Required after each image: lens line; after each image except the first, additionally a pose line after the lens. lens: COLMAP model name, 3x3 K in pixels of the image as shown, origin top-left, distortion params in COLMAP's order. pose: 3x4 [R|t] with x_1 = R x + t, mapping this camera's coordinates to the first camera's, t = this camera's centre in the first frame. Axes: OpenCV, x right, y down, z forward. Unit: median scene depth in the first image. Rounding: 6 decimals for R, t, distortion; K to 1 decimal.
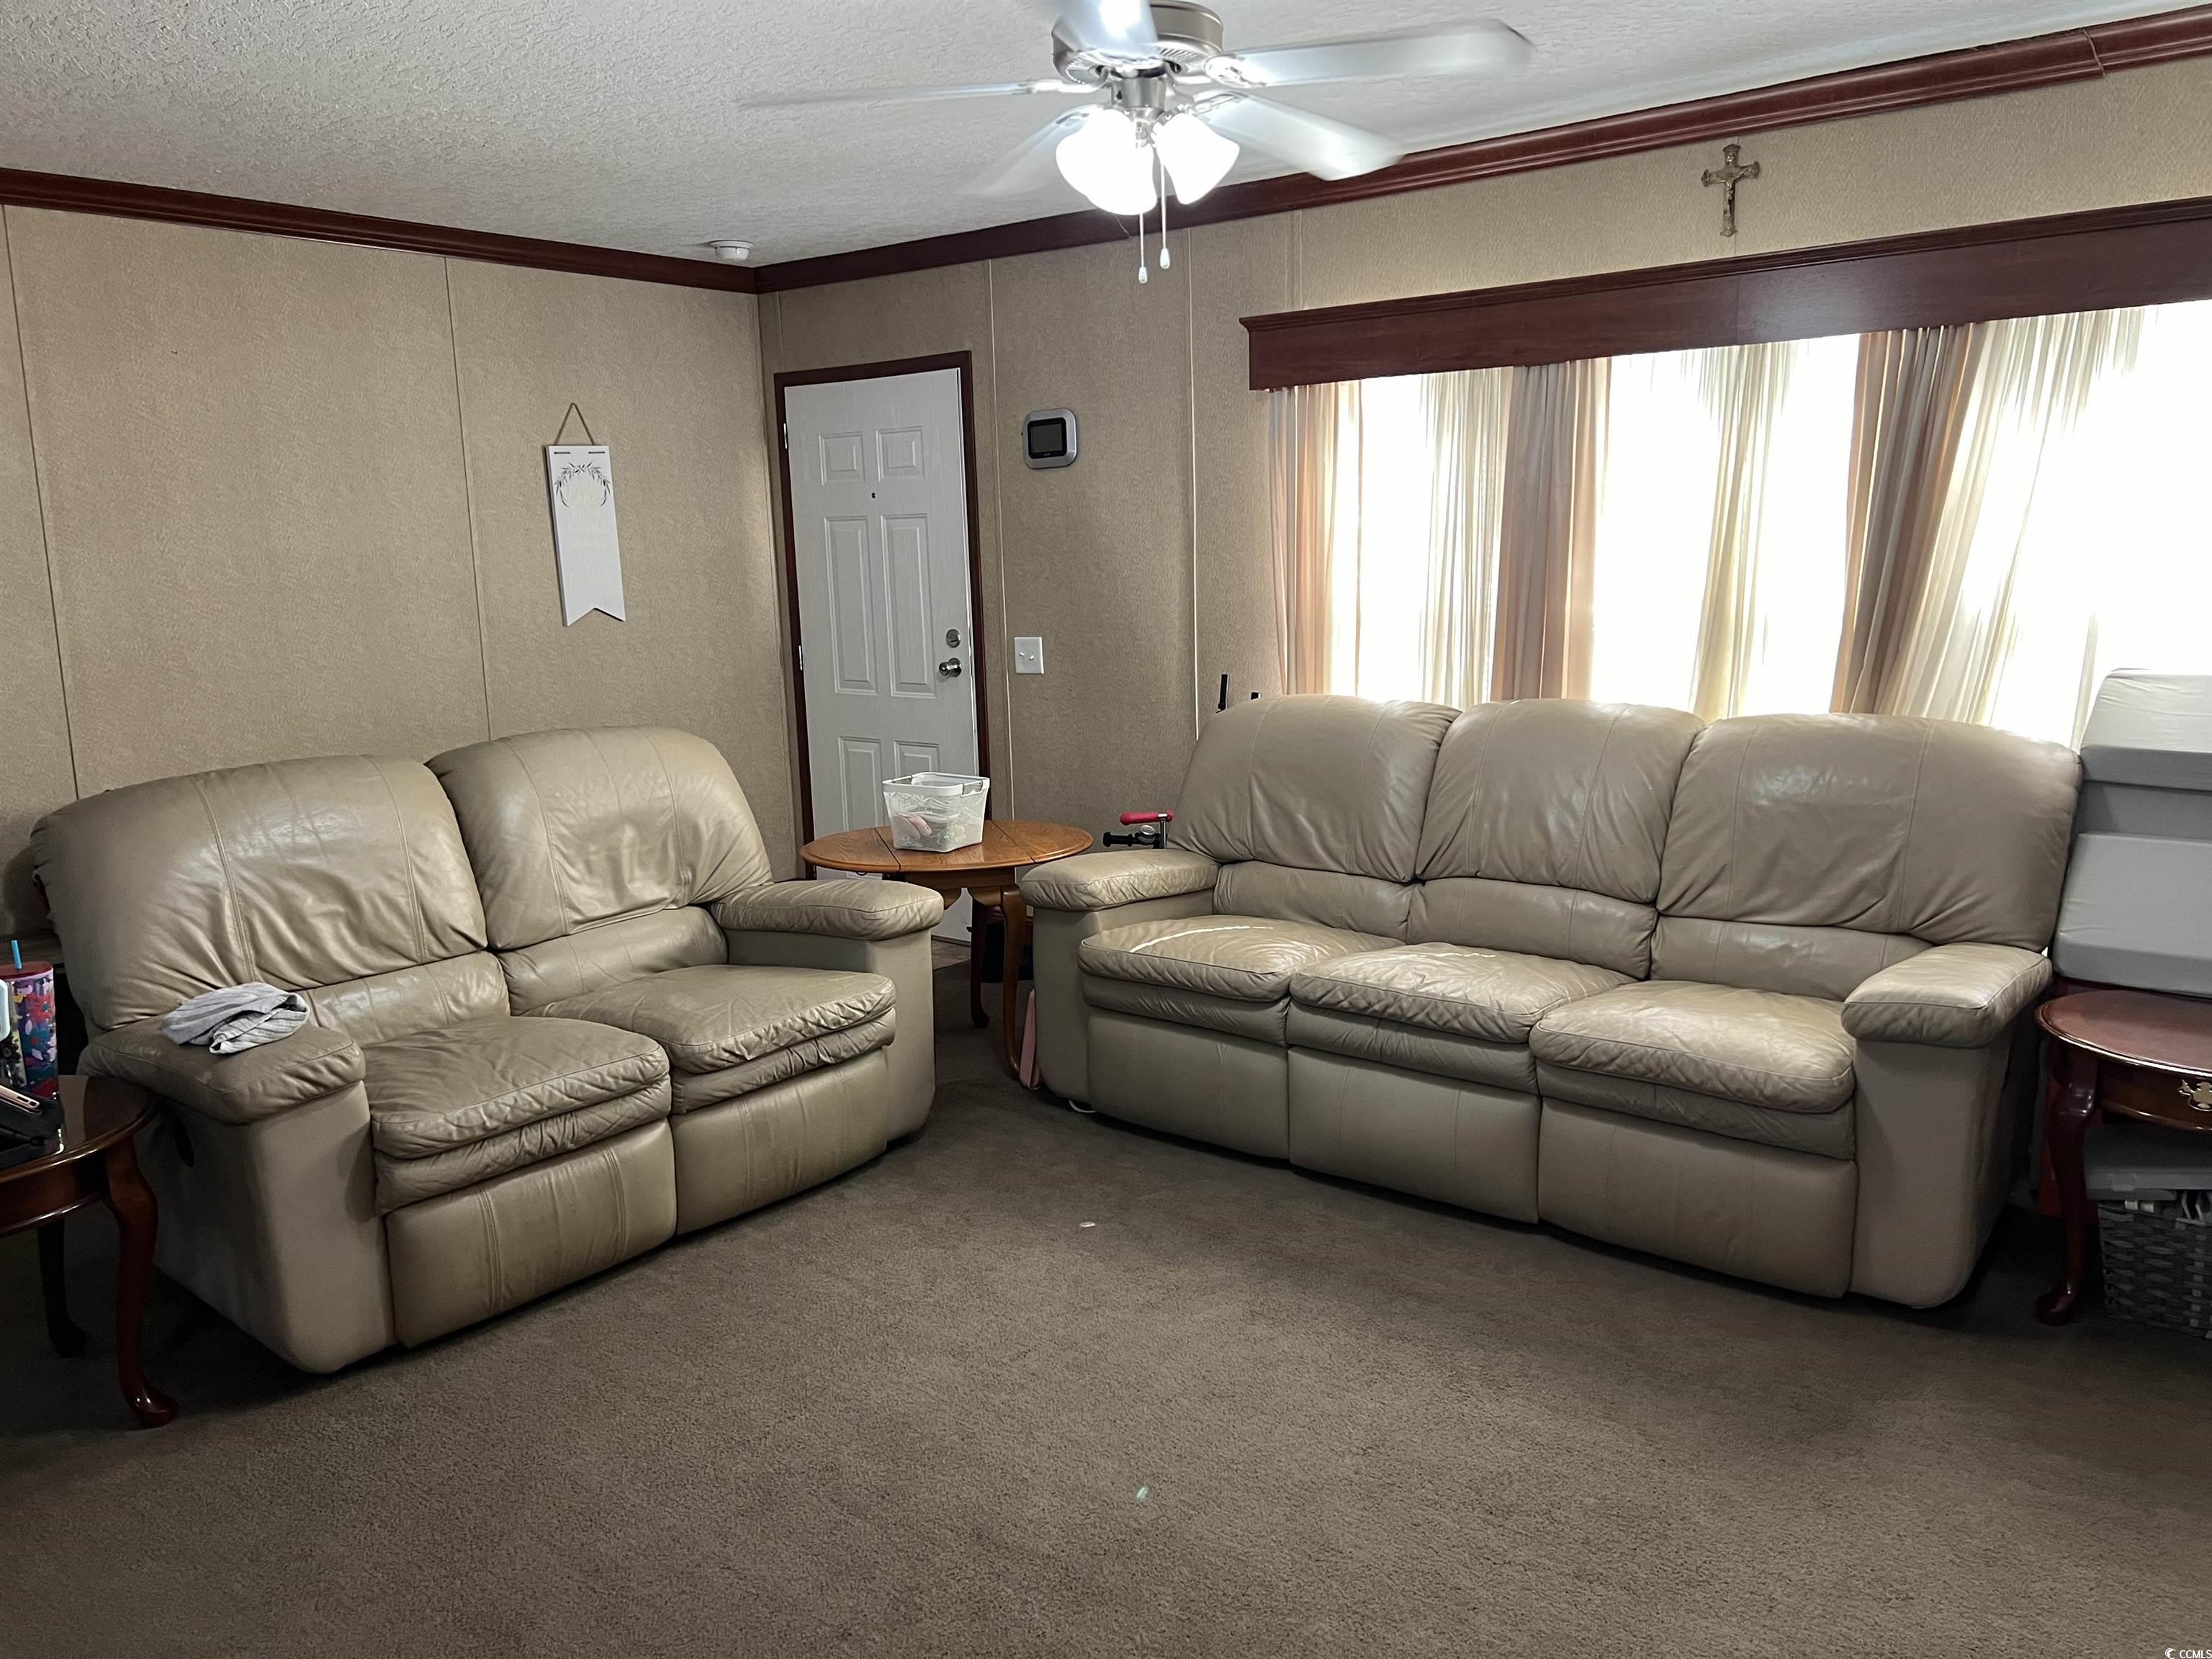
lens RADIAL K [[1652.0, 0, 1106.0], [0, 1652.0, 829.5], [0, 0, 1]] dist [0.039014, -0.058550]
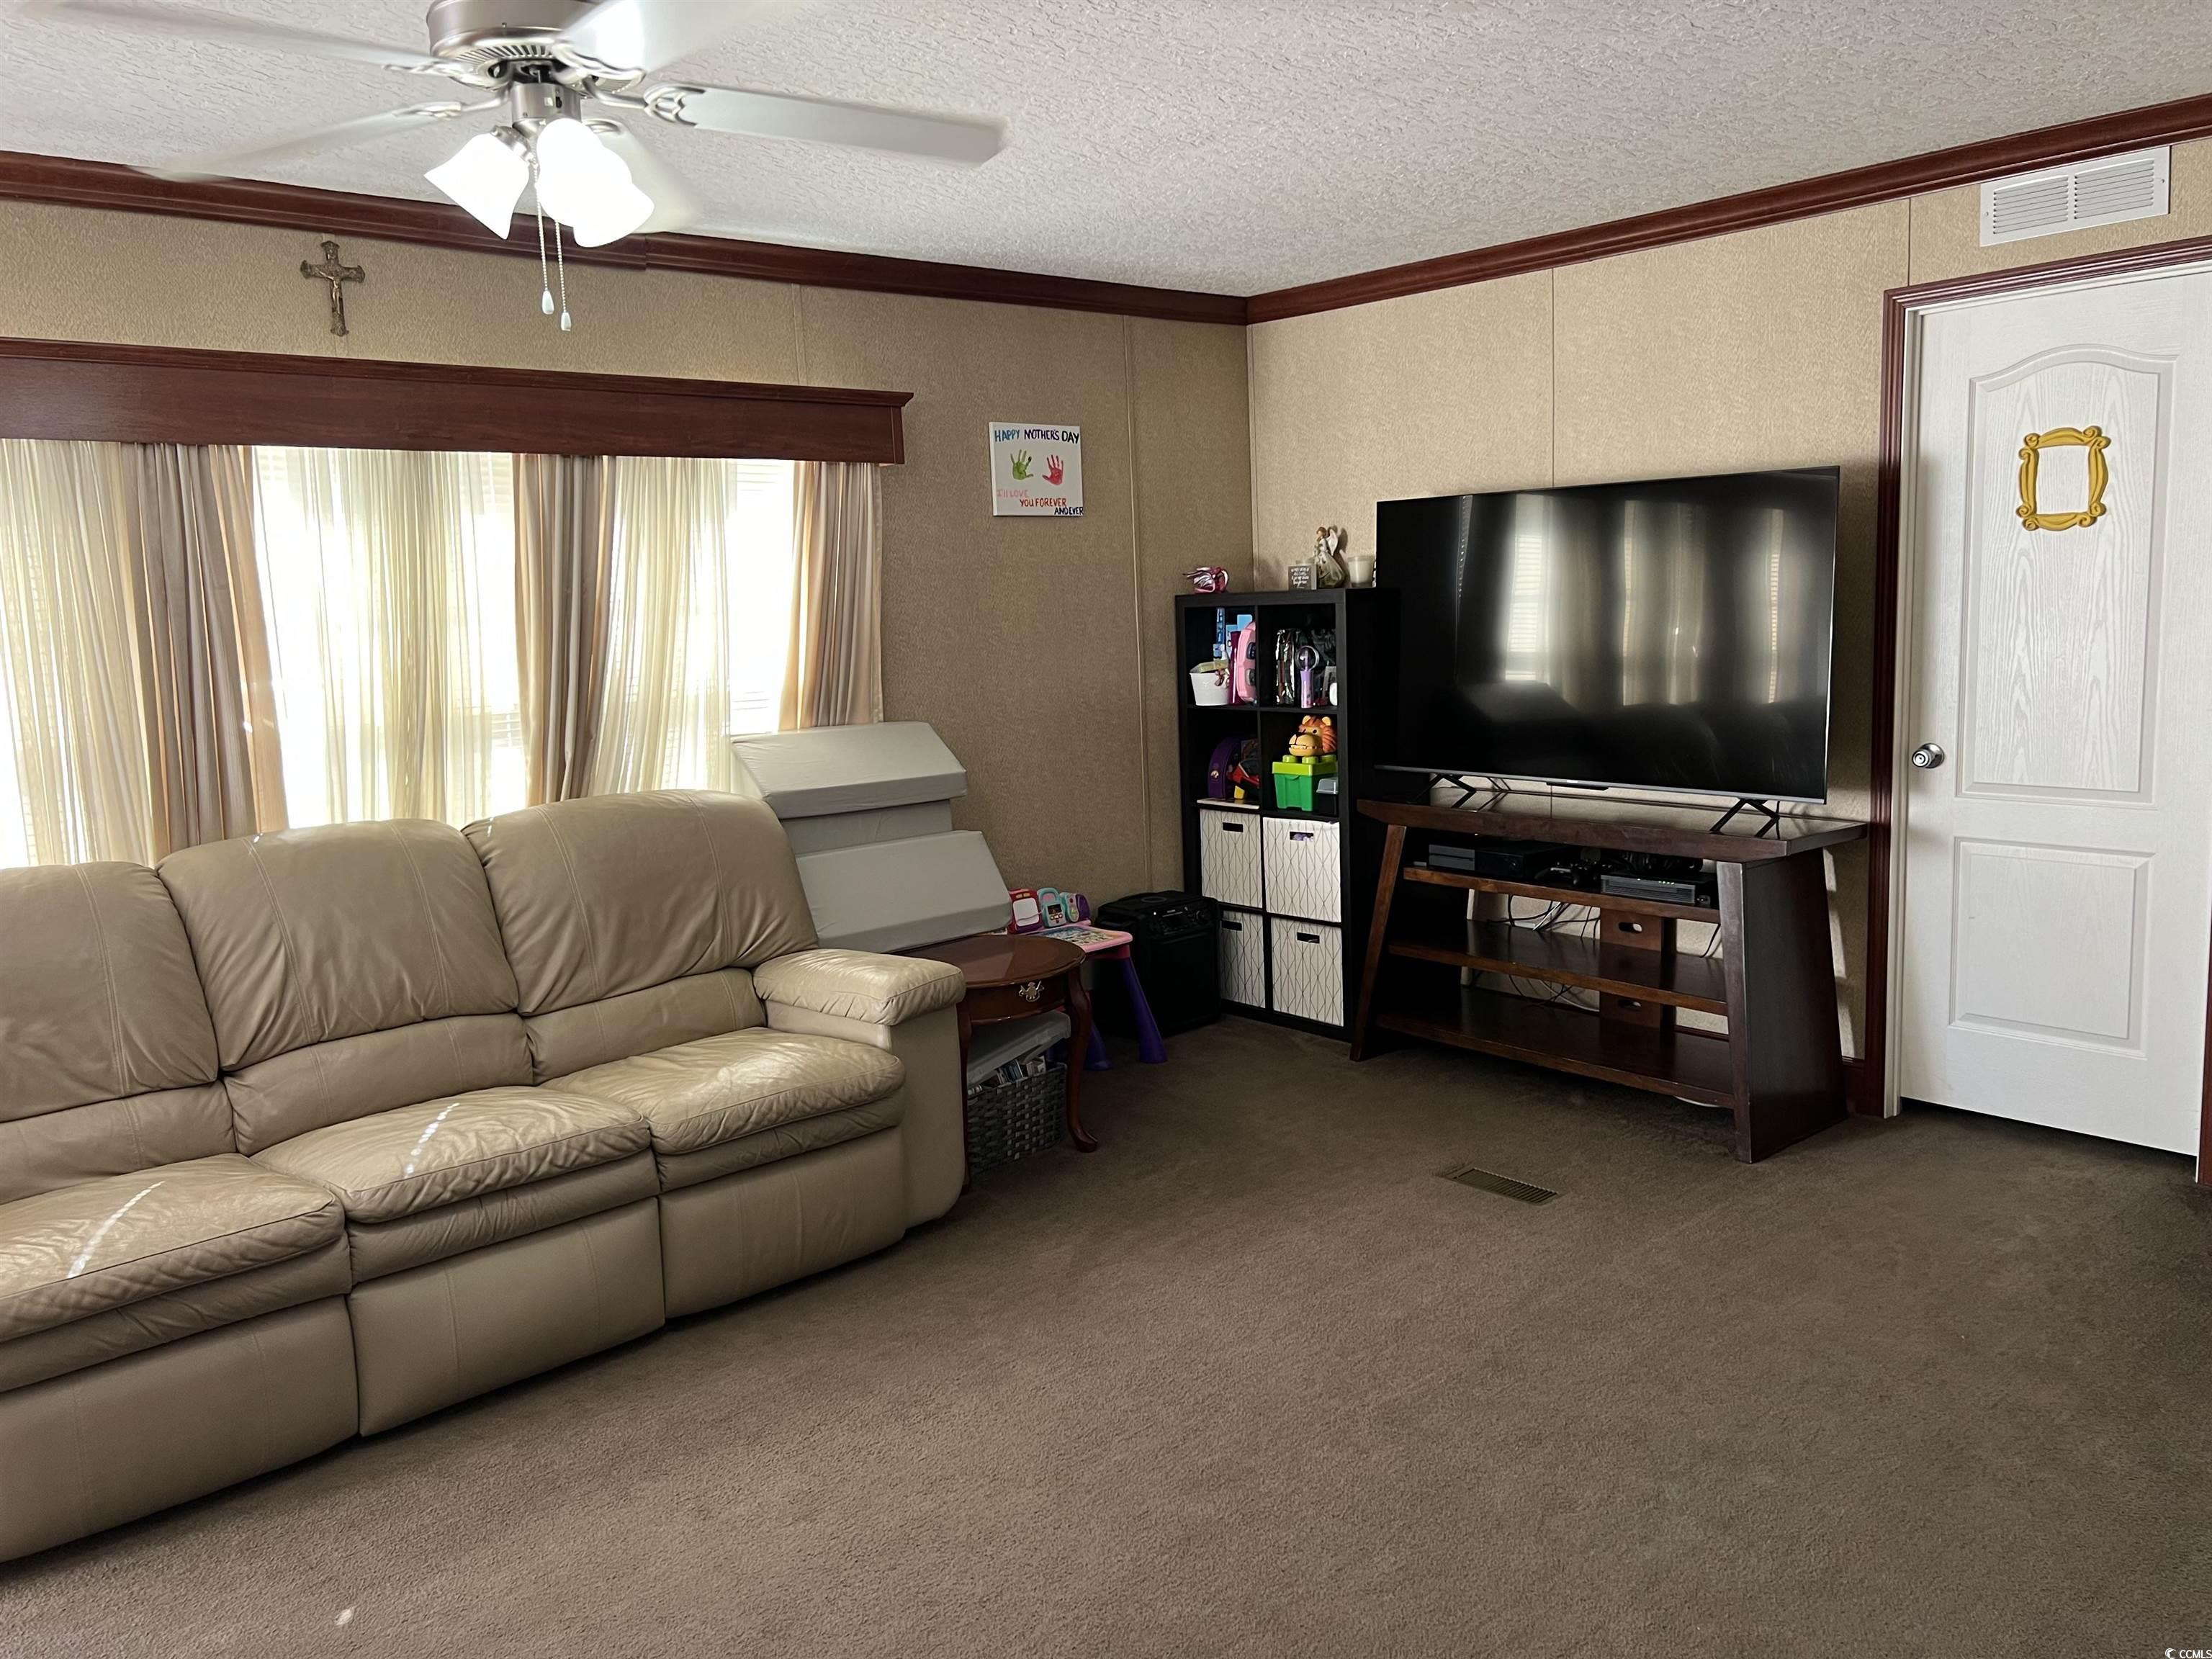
lens RADIAL K [[1652.0, 0, 1106.0], [0, 1652.0, 829.5], [0, 0, 1]] dist [0.039014, -0.058550]
pose [[0.135691, -0.121871, 0.983227, -0.597502], [0.203851, 0.974606, 0.092669, -0.081627], [-0.969553, 0.187858, 0.157089, 0.509364]]
